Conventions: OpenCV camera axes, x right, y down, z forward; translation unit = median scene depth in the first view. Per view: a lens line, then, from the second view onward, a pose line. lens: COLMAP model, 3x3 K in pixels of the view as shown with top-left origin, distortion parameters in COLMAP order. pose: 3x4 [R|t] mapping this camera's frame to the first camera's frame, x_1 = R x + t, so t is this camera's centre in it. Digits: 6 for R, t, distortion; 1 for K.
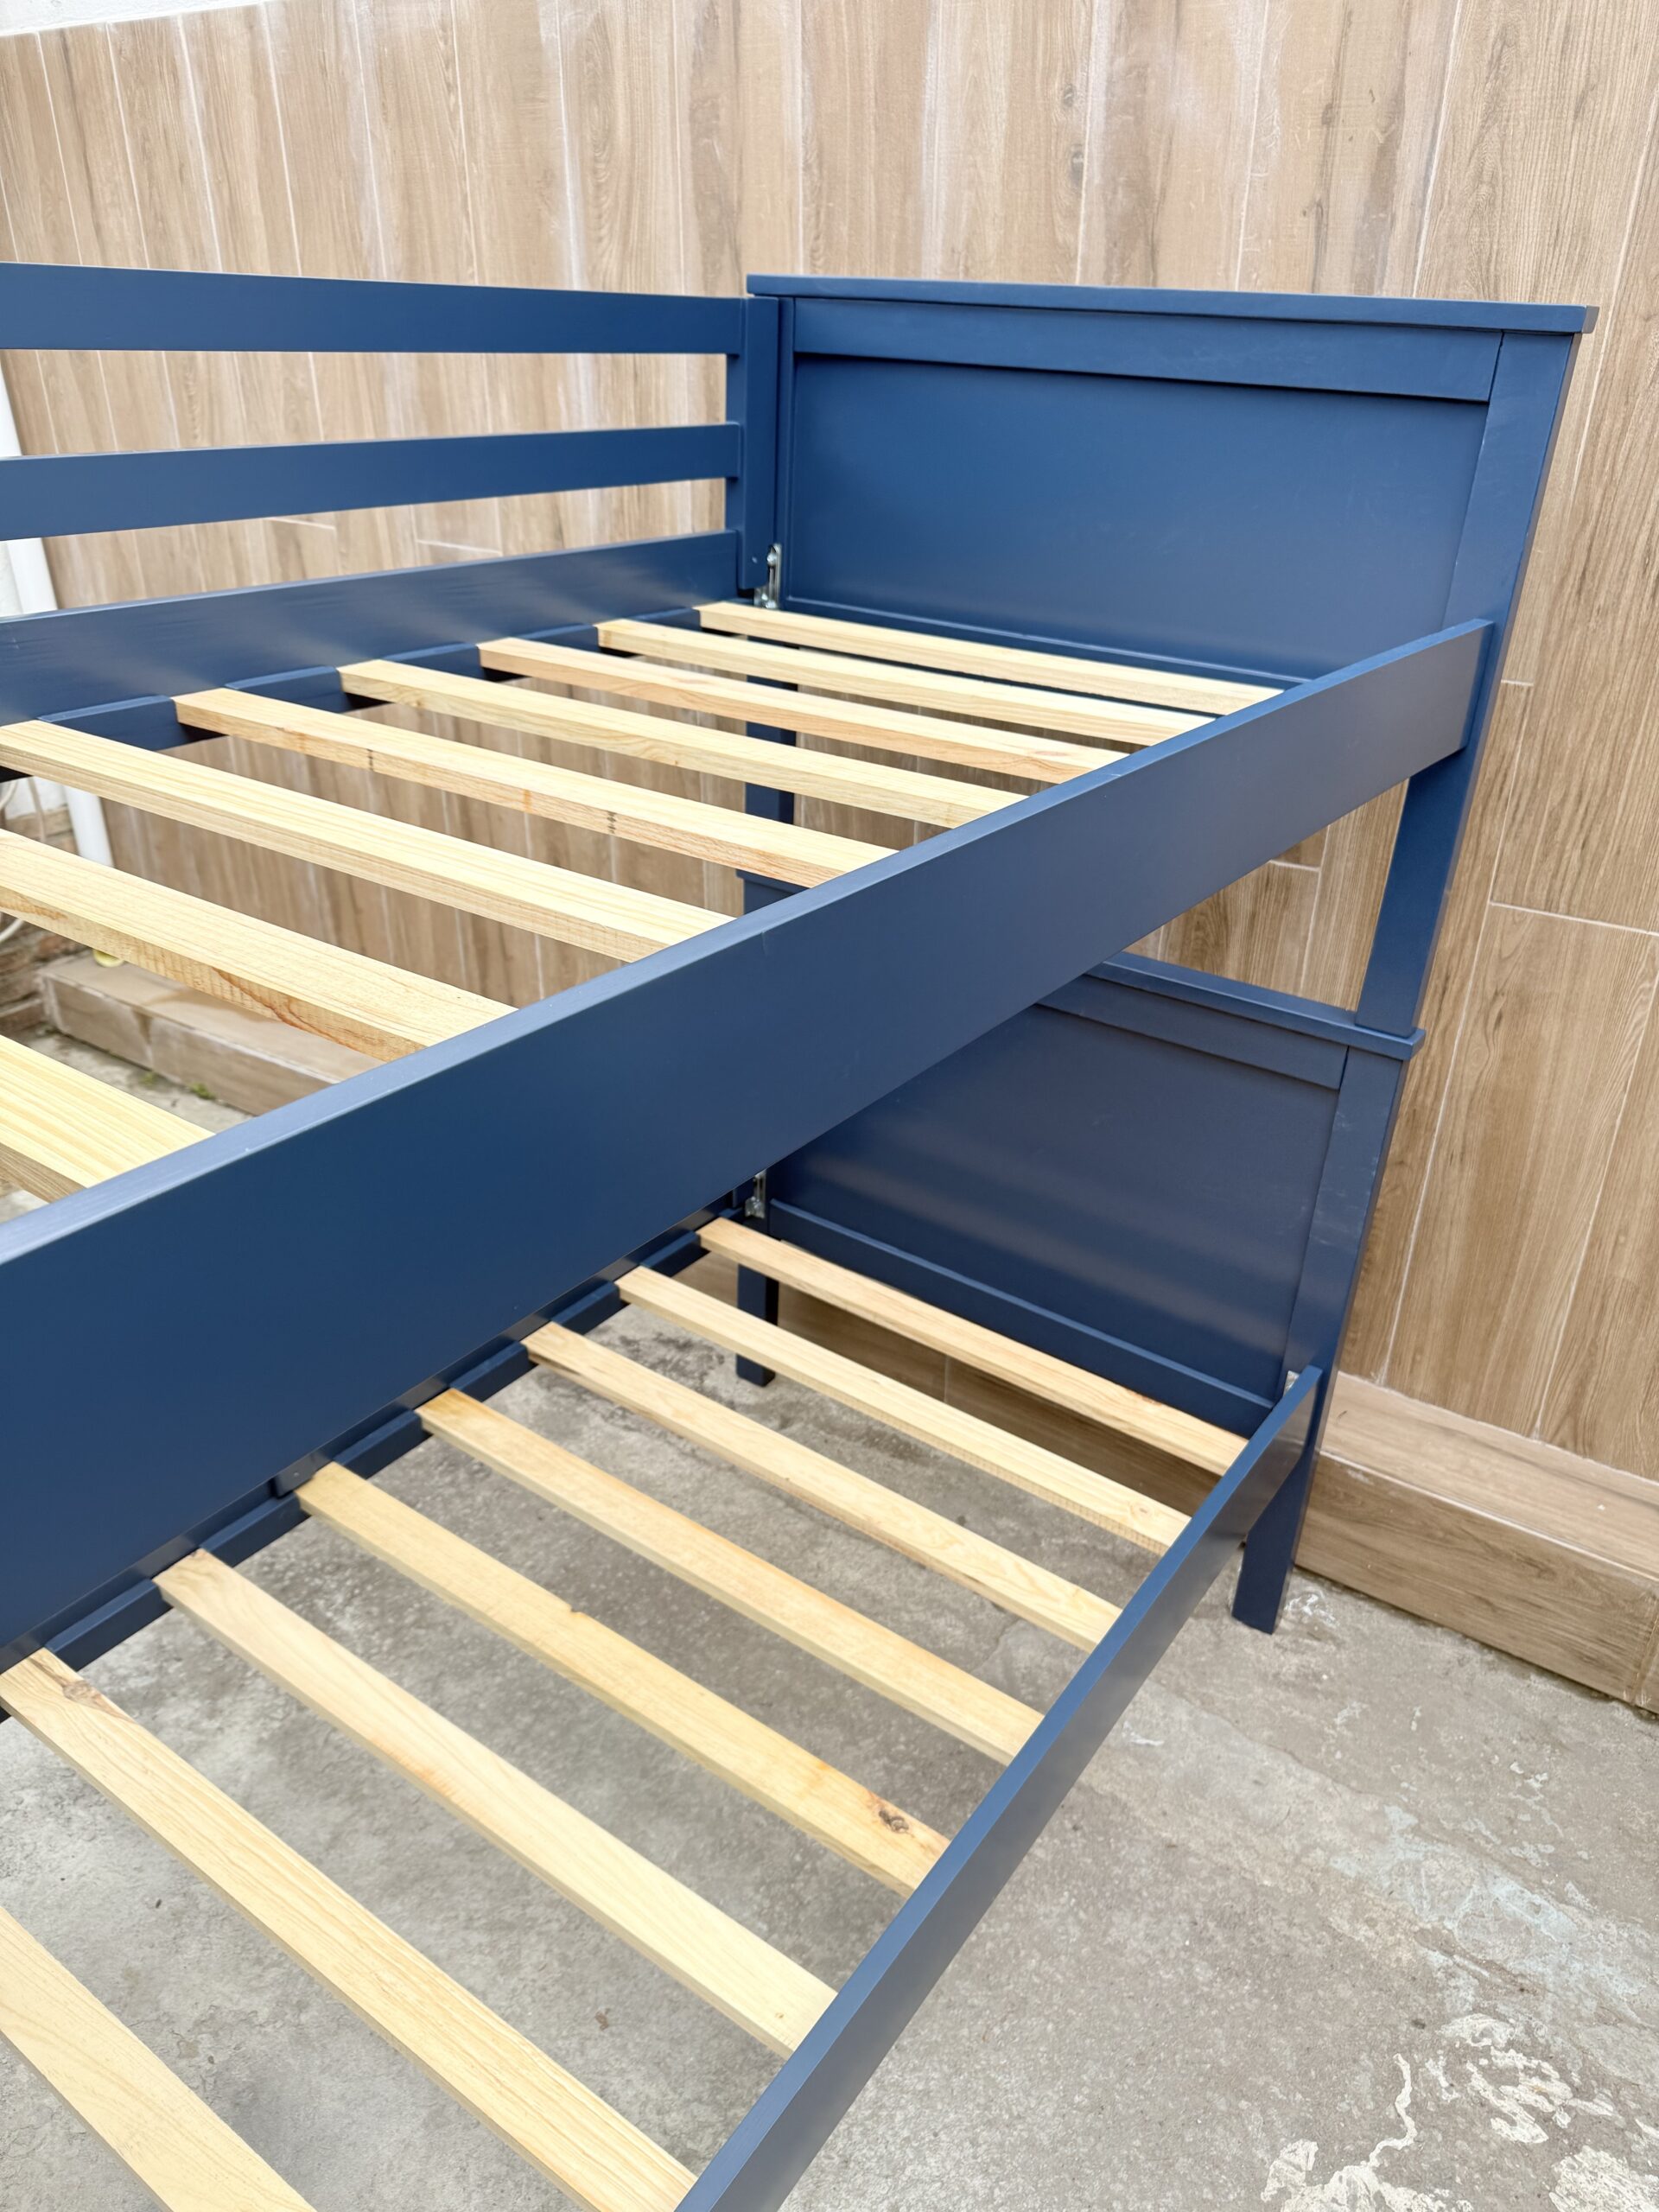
lens RADIAL K [[1554.4, 0, 848.0], [0, 1554.4, 1098.5], [0, 0, 1]] dist [0.003563, -0.011262]
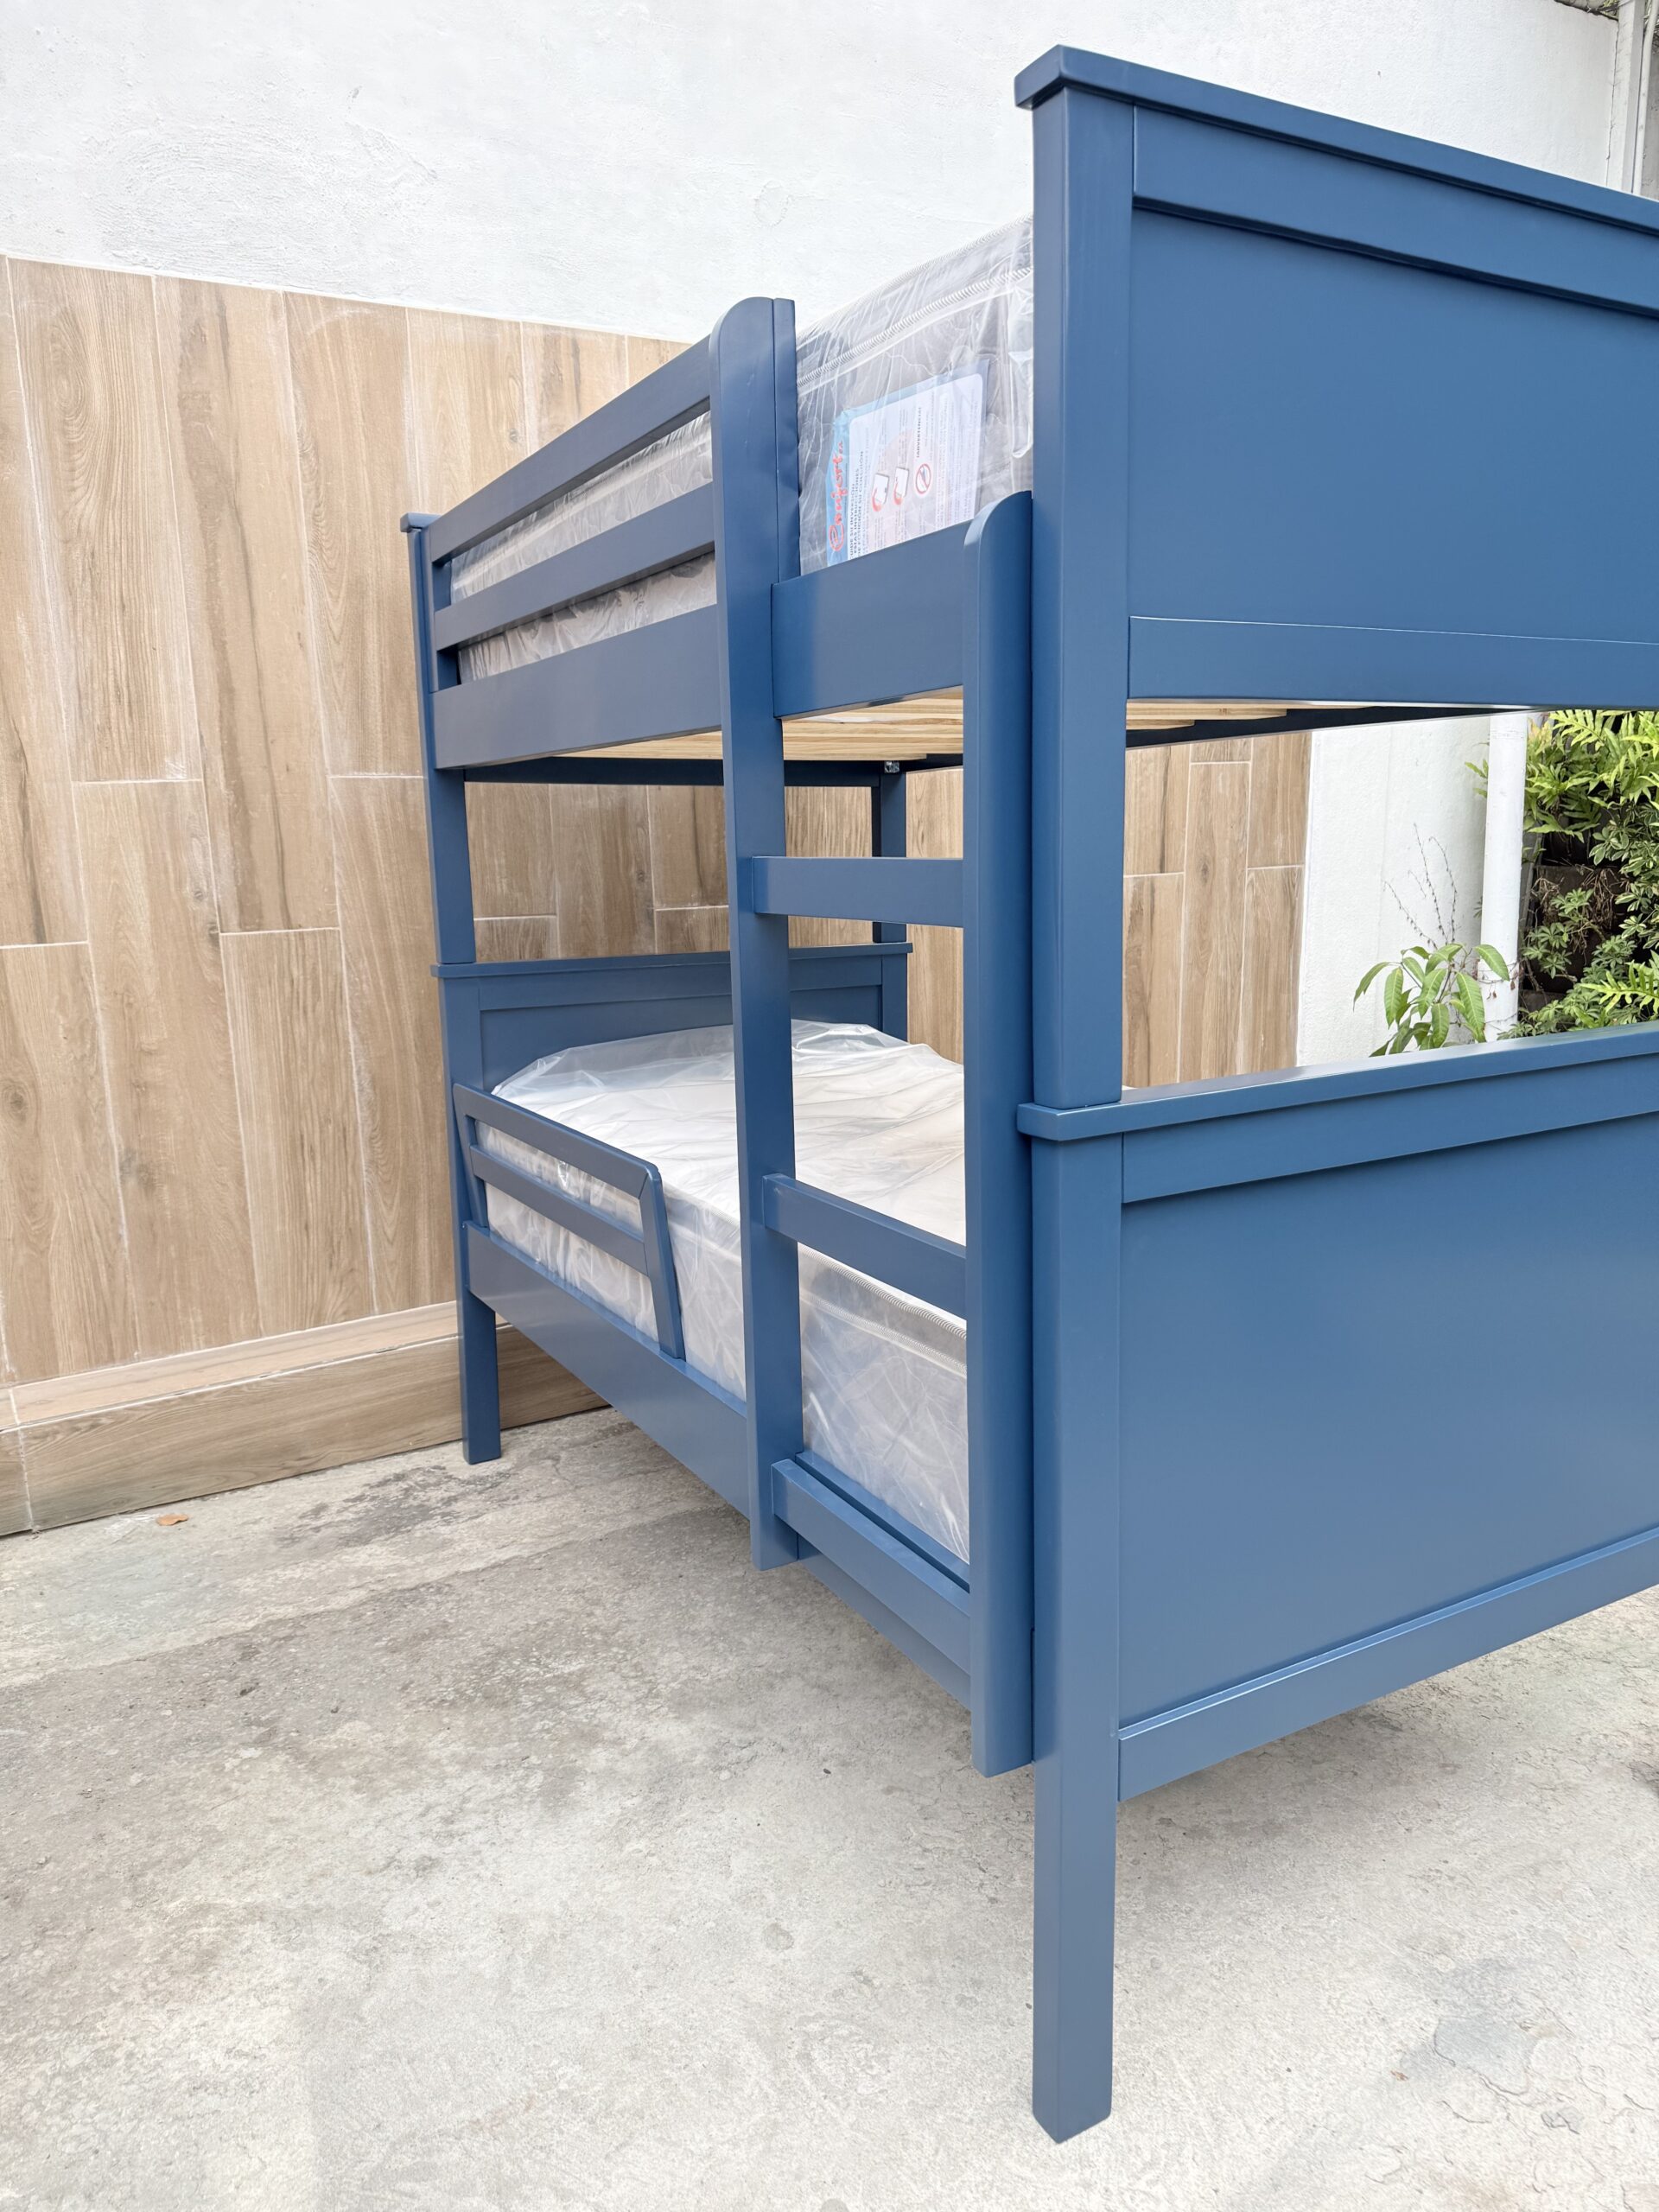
lens RADIAL K [[1554.4, 0, 822.6], [0, 1554.4, 1115.0], [0, 0, 1]] dist [0.003563, -0.011262]
pose [[0.436126, -0.205367, 0.876139, -1.140811], [0.435109, 0.900361, -0.005545, 0.098657], [-0.787702, 0.383634, 0.482027, 0.254169]]
